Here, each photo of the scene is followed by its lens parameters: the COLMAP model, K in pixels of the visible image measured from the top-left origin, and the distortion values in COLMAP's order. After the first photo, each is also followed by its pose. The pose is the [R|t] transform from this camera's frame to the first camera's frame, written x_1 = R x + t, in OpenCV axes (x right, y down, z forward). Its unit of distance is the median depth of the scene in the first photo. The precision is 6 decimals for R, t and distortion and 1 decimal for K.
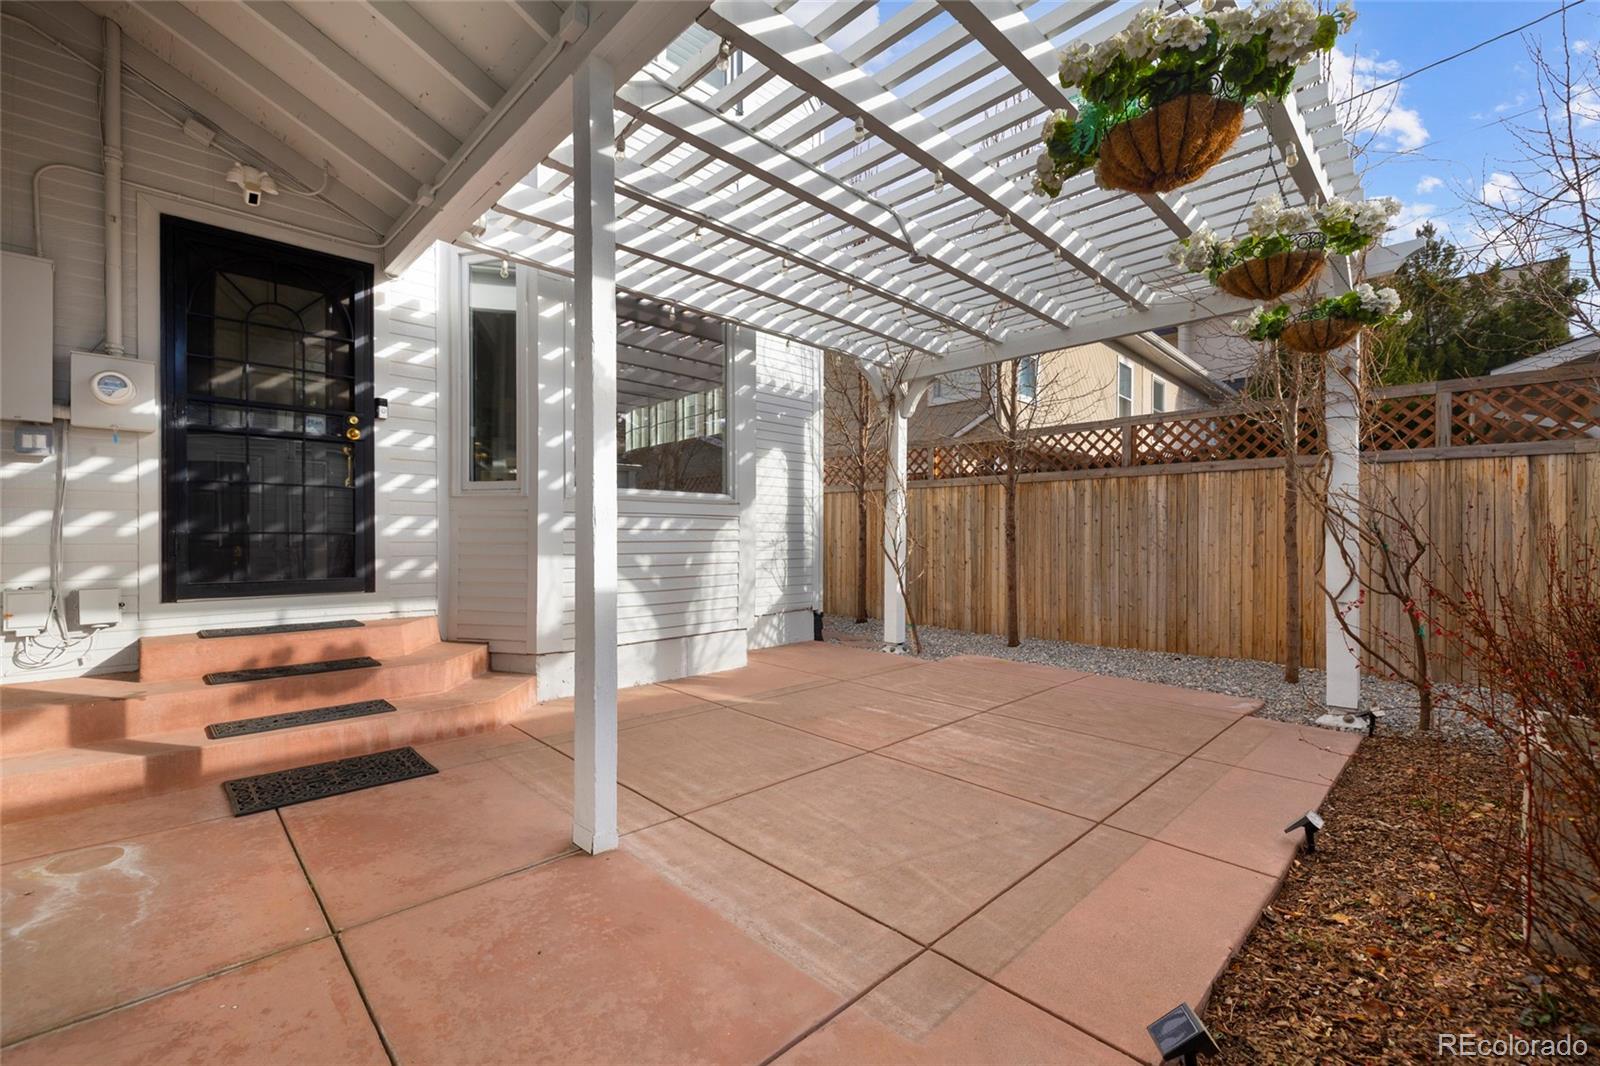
lens RADIAL K [[677.7, 0, 796.0], [0, 677.7, 537.2], [0, 0, 1]] dist [0.001840, 0.000118]
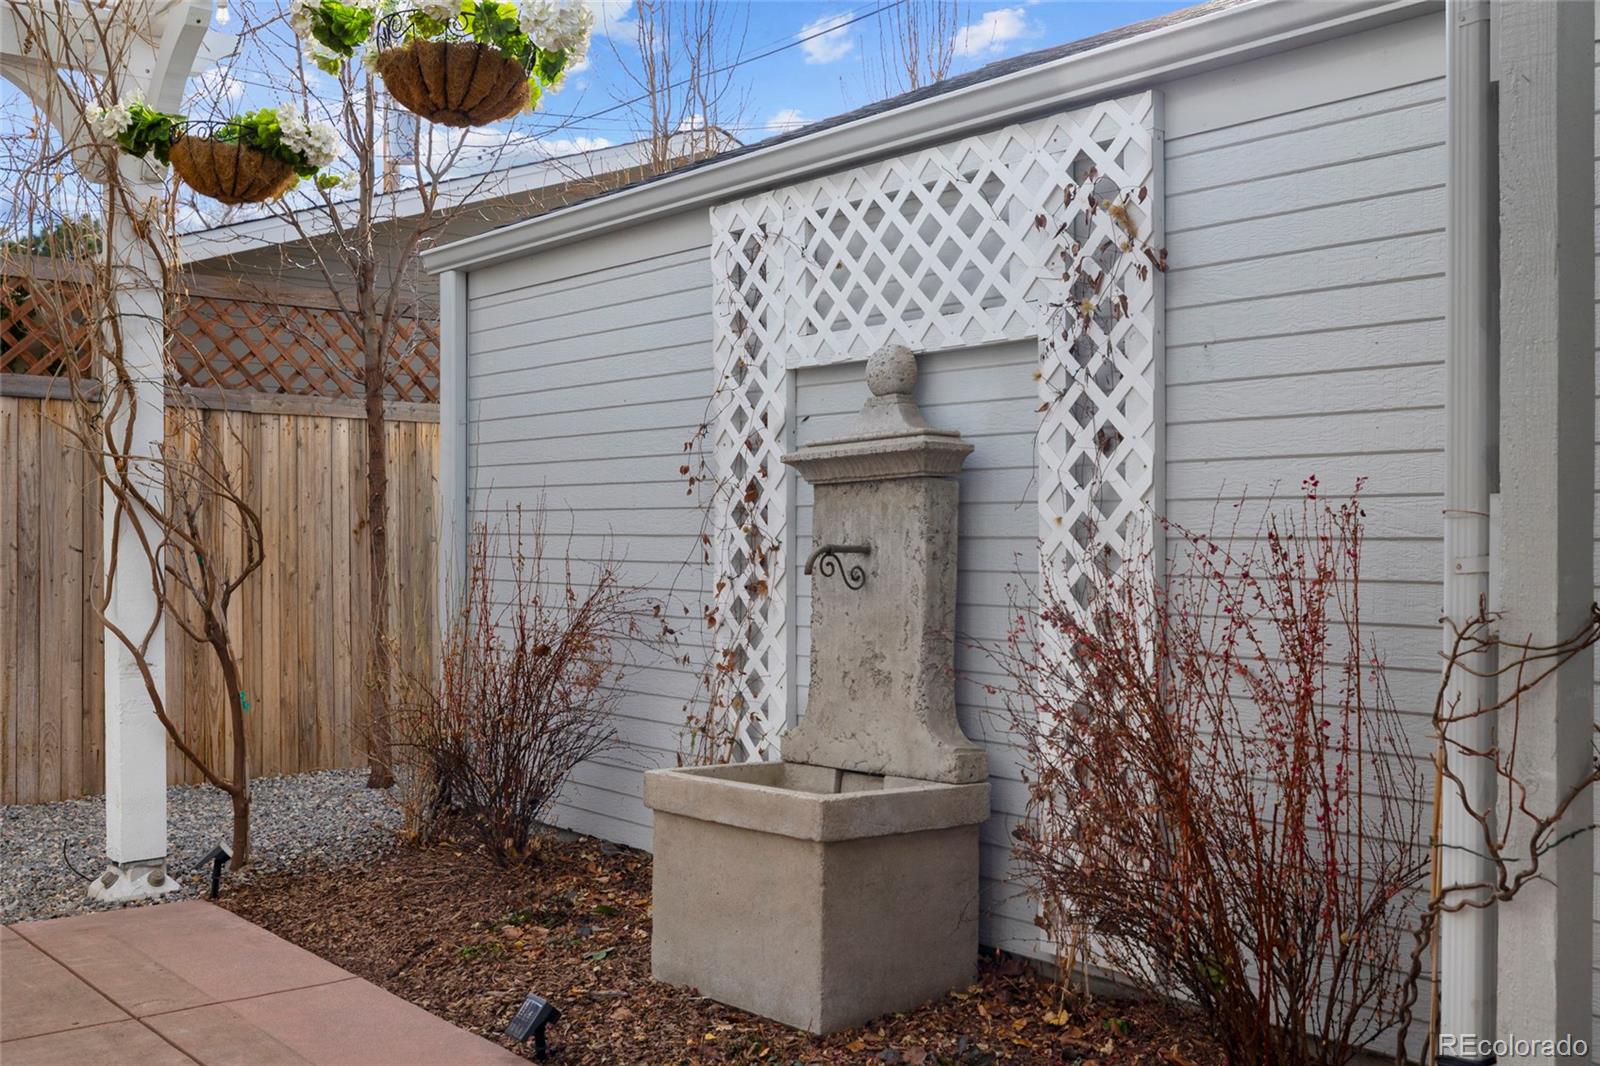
lens RADIAL K [[1673.4, 0, 797.7], [0, 1673.4, 544.0], [0, 0, 1]] dist [-0.083043, 0.000000]
pose [[0.113124, -0.007898, 0.993549, -0.525058], [-0.000613, 0.999968, 0.008019, -0.011636], [-0.993581, -0.001516, 0.113115, 0.427100]]
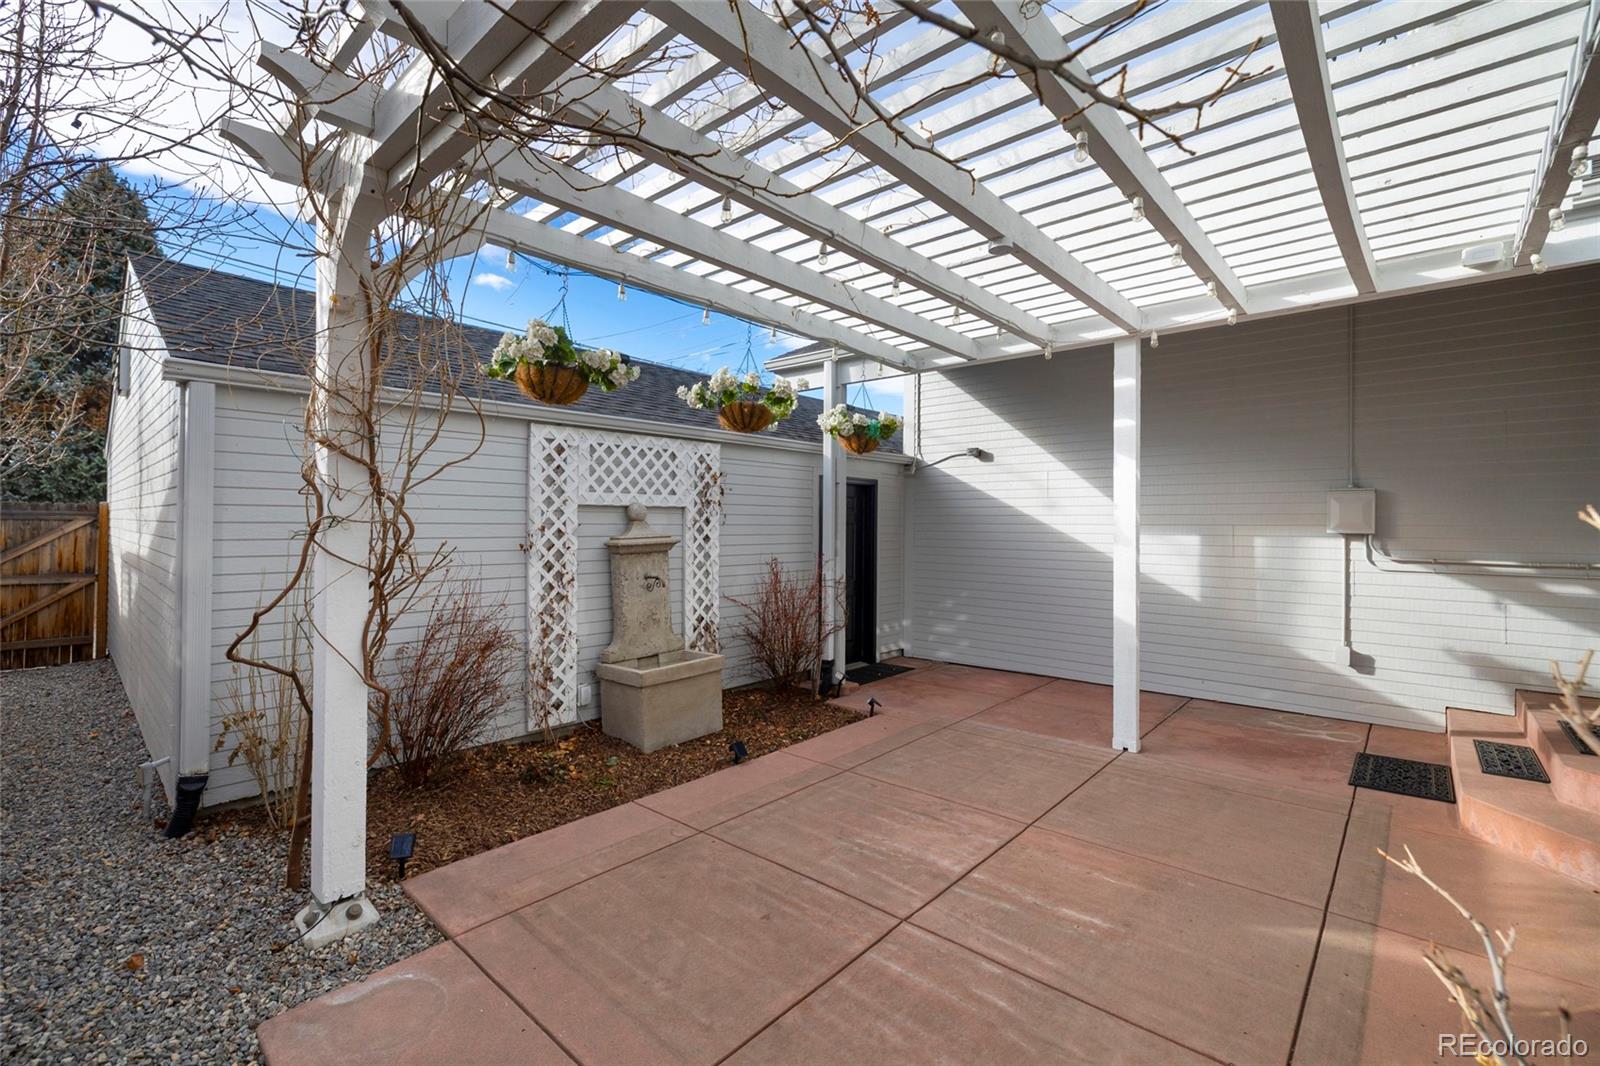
lens RADIAL K [[677.7, 0, 796.5], [0, 677.7, 517.3], [0, 0, 1]] dist [0.001840, 0.000118]
pose [[-0.998319, -0.009874, -0.057120, 0.505947], [-0.009254, 0.999895, -0.011119, -0.109871], [0.057223, -0.010572, -0.998305, 1.968075]]
